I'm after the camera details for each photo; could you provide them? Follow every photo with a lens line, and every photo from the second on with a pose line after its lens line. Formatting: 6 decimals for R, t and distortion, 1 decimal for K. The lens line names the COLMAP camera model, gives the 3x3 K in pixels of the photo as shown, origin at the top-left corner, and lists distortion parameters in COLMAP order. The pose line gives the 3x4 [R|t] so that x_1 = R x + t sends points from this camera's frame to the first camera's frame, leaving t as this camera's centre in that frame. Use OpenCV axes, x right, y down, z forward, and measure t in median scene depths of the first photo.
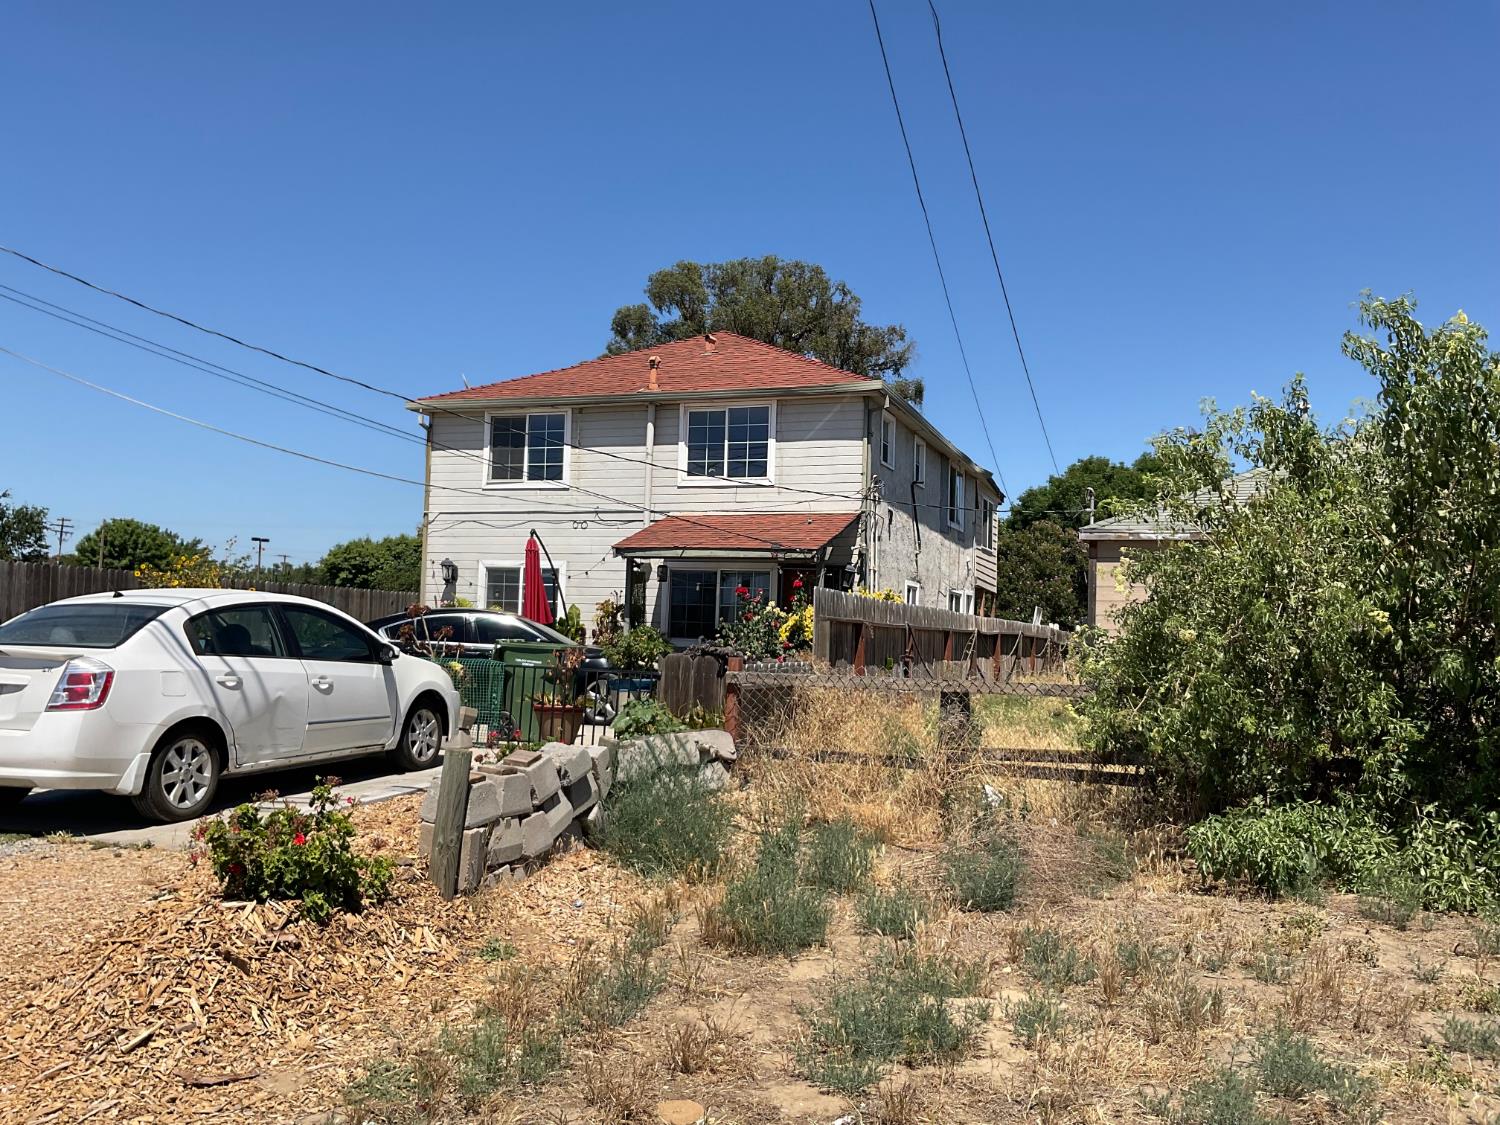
lens RADIAL K [[1236.8, 0, 747.4], [0, 1236.8, 577.2], [0, 0, 1]] dist [0.111801, -0.235012]
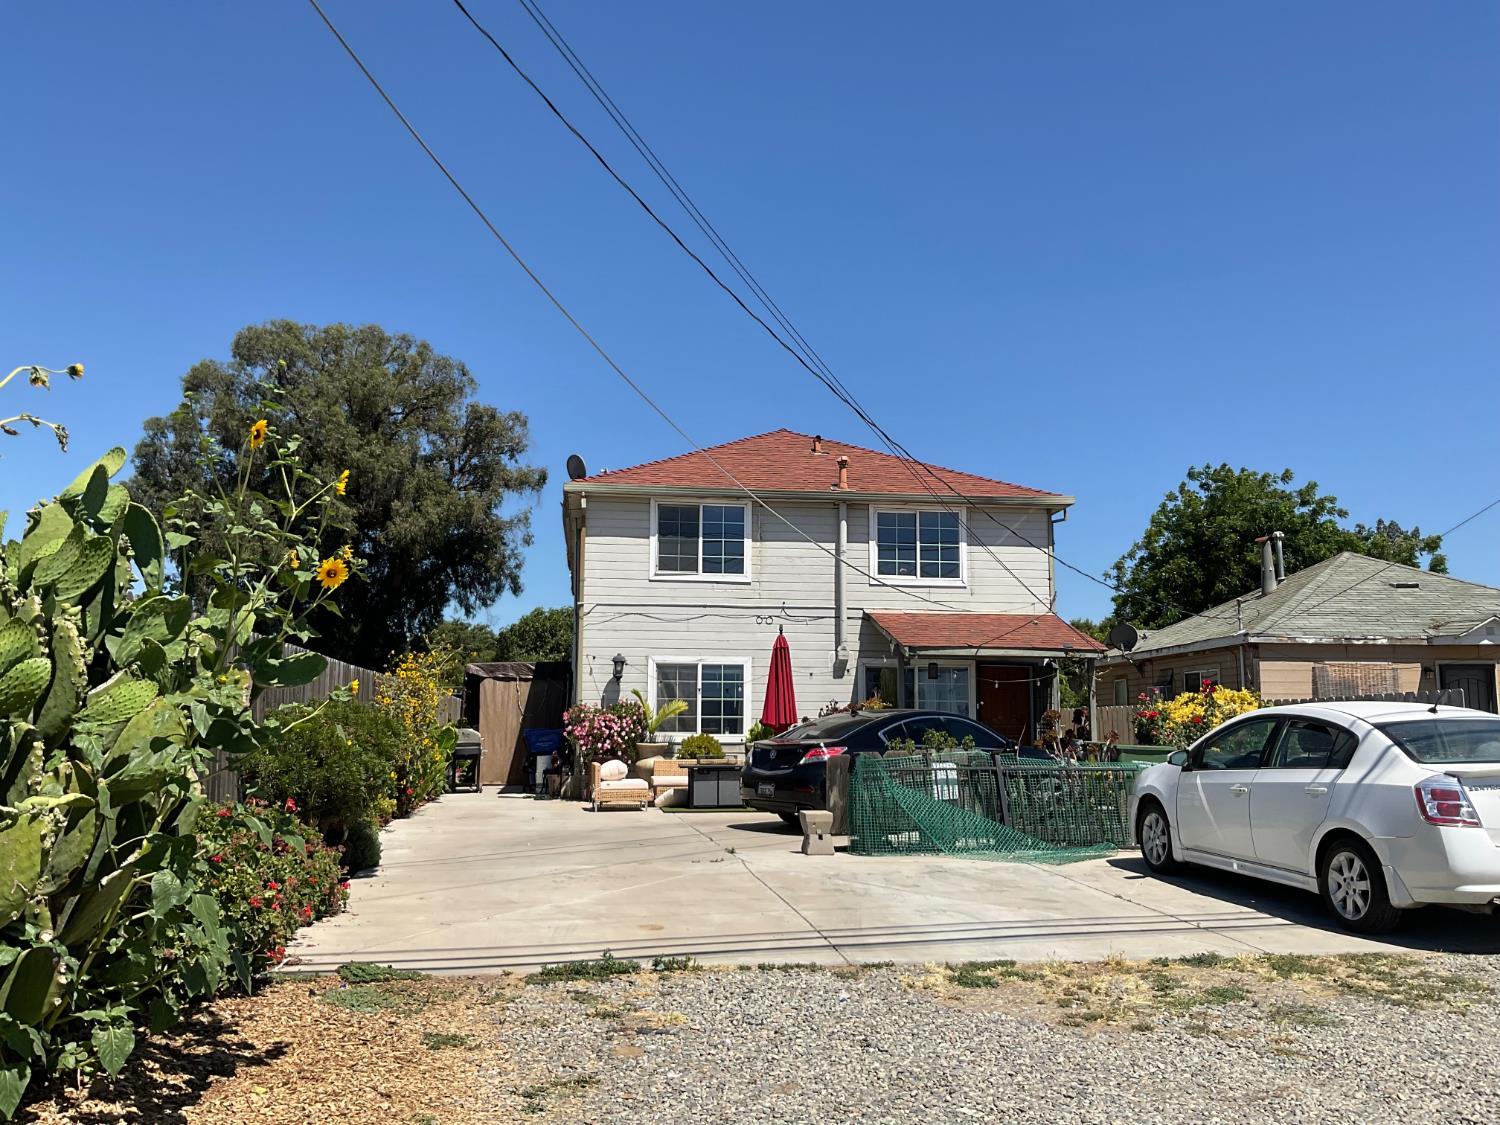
lens RADIAL K [[1236.8, 0, 747.4], [0, 1236.8, 577.2], [0, 0, 1]] dist [0.111801, -0.235012]
pose [[0.885774, 0.030845, 0.463090, -0.596976], [0.000473, 0.997729, -0.067359, -0.010017], [-0.464116, 0.059884, 0.883748, 0.138935]]
